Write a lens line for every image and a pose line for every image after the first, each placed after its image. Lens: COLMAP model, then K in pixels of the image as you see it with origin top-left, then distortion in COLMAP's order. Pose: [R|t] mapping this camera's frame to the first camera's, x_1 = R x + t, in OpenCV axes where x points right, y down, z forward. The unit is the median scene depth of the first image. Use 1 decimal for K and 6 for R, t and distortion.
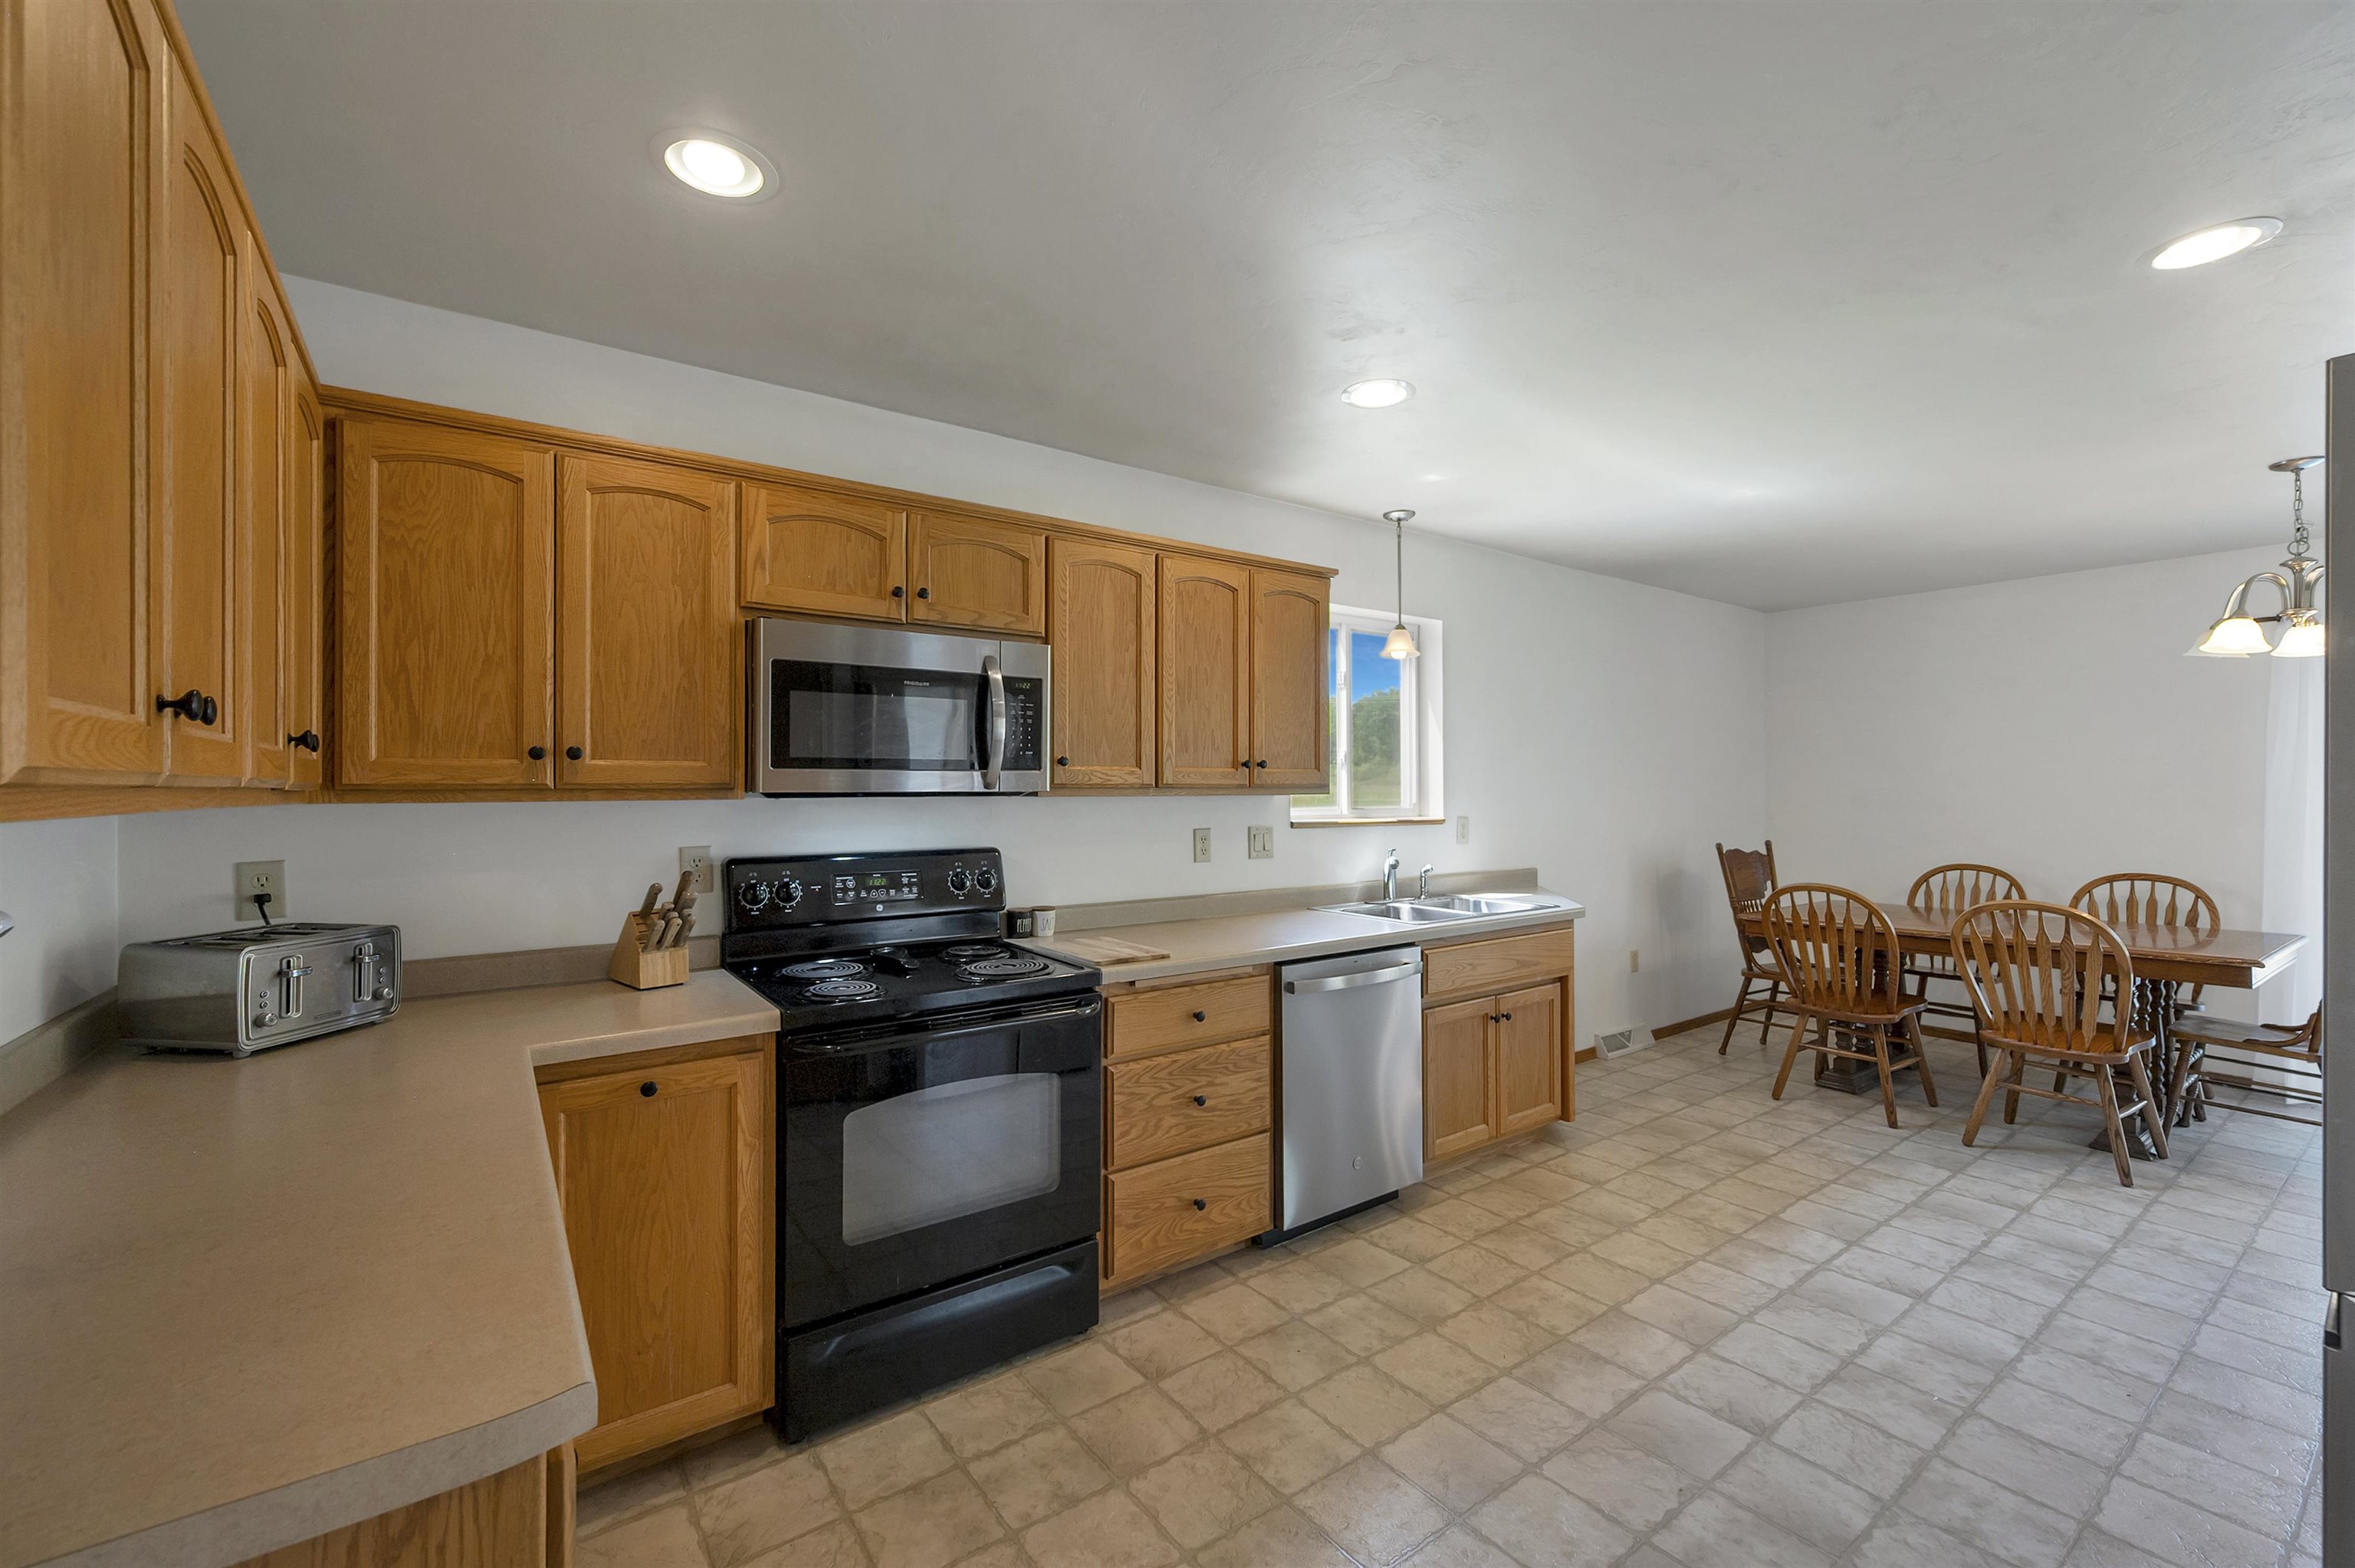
lens RADIAL K [[965.4, 0, 1177.2], [0, 965.4, 779.8], [0, 0, 1]] dist [0.001817, -0.000053]
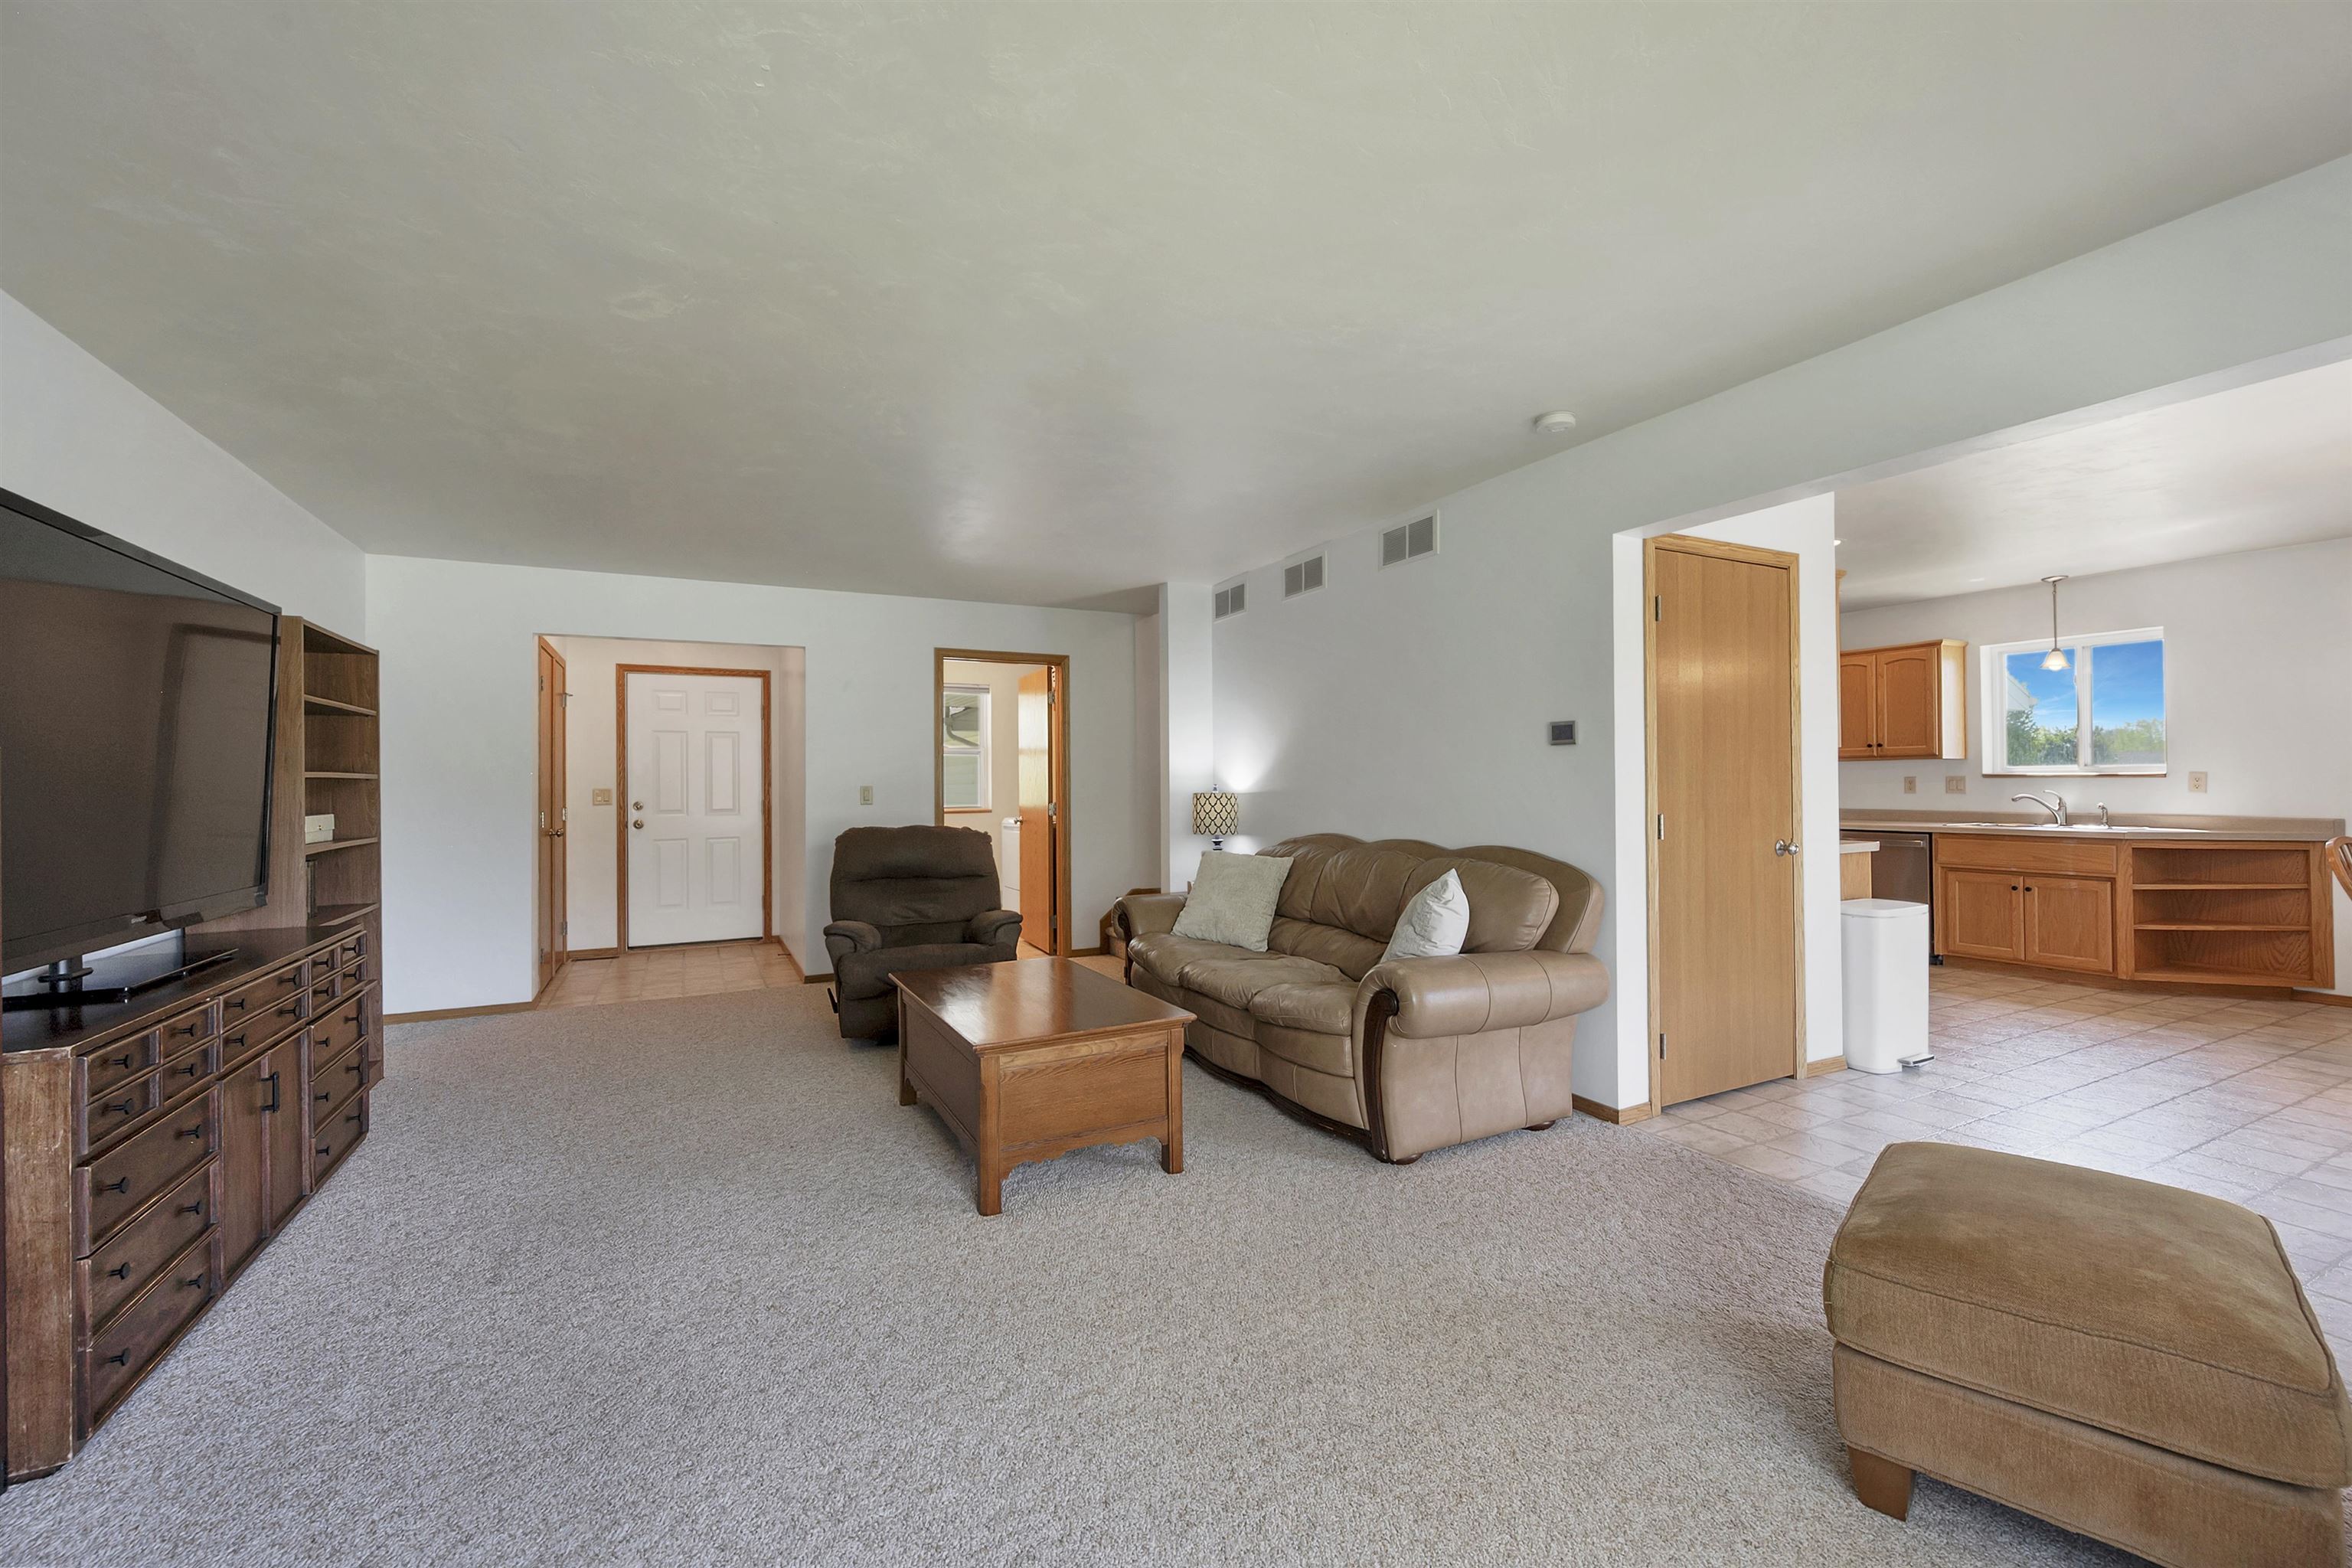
lens RADIAL K [[964.3, 0, 1175.7], [0, 964.3, 779.8], [0, 0, 1]] dist [0.001817, -0.000053]
pose [[-0.147082, -0.003152, -0.989119, 3.330336], [0.014402, 0.999882, -0.005328, 0.068294], [0.989020, -0.015029, -0.147019, -0.305707]]
